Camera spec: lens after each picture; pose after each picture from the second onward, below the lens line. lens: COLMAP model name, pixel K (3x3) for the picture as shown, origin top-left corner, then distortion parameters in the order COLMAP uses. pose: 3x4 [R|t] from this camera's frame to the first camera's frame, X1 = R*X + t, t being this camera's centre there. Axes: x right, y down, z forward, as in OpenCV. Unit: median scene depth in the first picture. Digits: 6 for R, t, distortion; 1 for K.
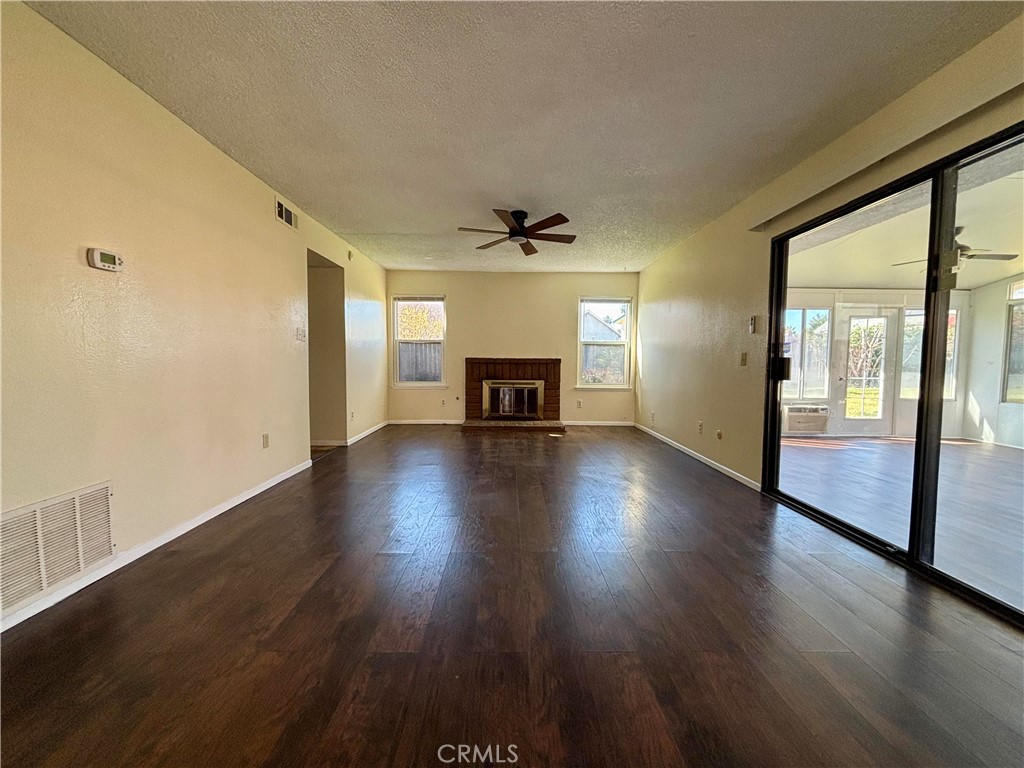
lens RADIAL K [[409.7, 0, 513.6], [0, 409.7, 387.1], [0, 0, 1]] dist [-0.000703, -0.000227]
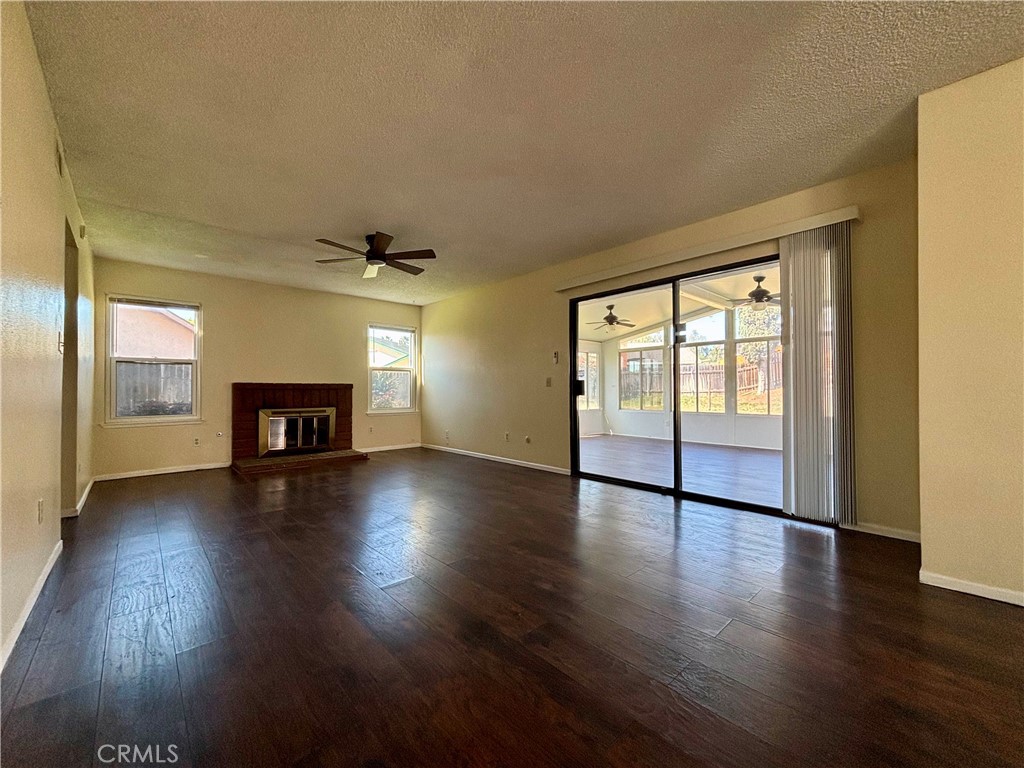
lens RADIAL K [[409.7, 0, 517.0], [0, 409.7, 384.7], [0, 0, 1]] dist [-0.000703, -0.000227]
pose [[0.738879, -0.001507, 0.673837, -0.248557], [0.053639, 0.996956, -0.056587, 0.007314], [-0.671700, 0.077954, 0.736710, 0.031065]]
